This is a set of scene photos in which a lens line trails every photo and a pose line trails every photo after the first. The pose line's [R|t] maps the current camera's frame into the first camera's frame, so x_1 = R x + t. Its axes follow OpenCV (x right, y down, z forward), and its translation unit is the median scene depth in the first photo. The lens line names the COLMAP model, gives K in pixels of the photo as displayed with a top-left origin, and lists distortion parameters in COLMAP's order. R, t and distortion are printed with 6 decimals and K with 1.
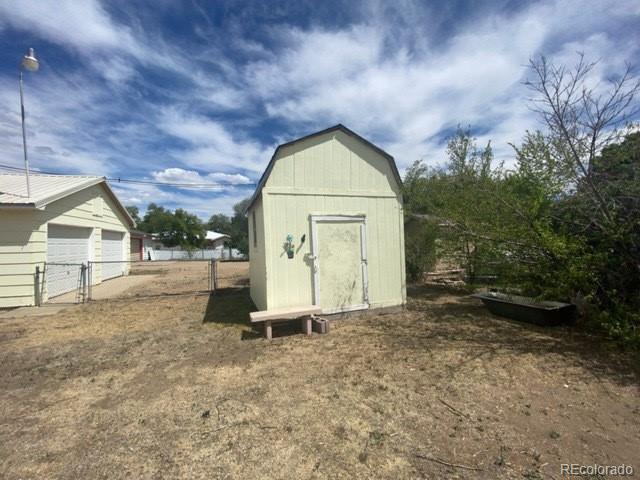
lens RADIAL K [[263.4, 0, 321.1], [0, 263.4, 242.1], [0, 0, 1]] dist [0.002965, -0.014610]
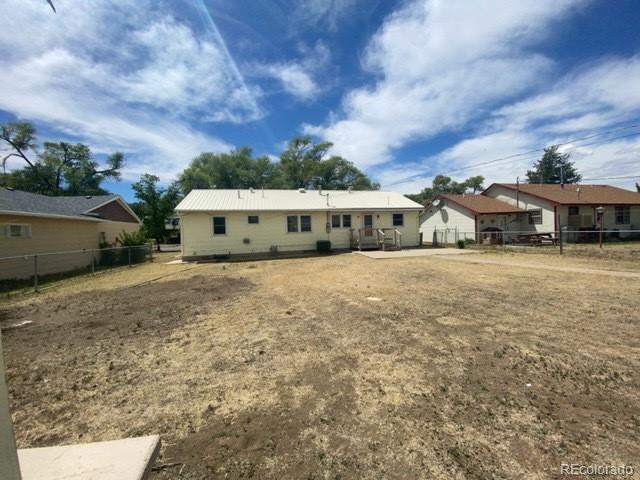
lens RADIAL K [[263.4, 0, 321.1], [0, 263.4, 242.1], [0, 0, 1]] dist [0.002965, -0.014610]
pose [[-0.990300, 0.051464, 0.129062, -0.359400], [0.055825, 0.997978, 0.030401, 0.019574], [-0.127236, 0.037310, -0.991170, 0.868790]]
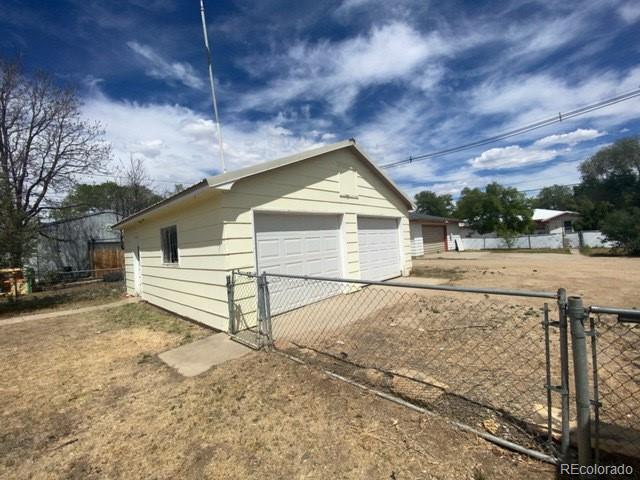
lens RADIAL K [[263.4, 0, 321.1], [0, 263.4, 242.1], [0, 0, 1]] dist [0.002965, -0.014610]
pose [[0.455360, -0.019120, -0.890102, -0.083099], [0.064289, 0.997866, 0.011455, 0.003506], [0.887983, -0.062440, 0.455617, 0.199455]]
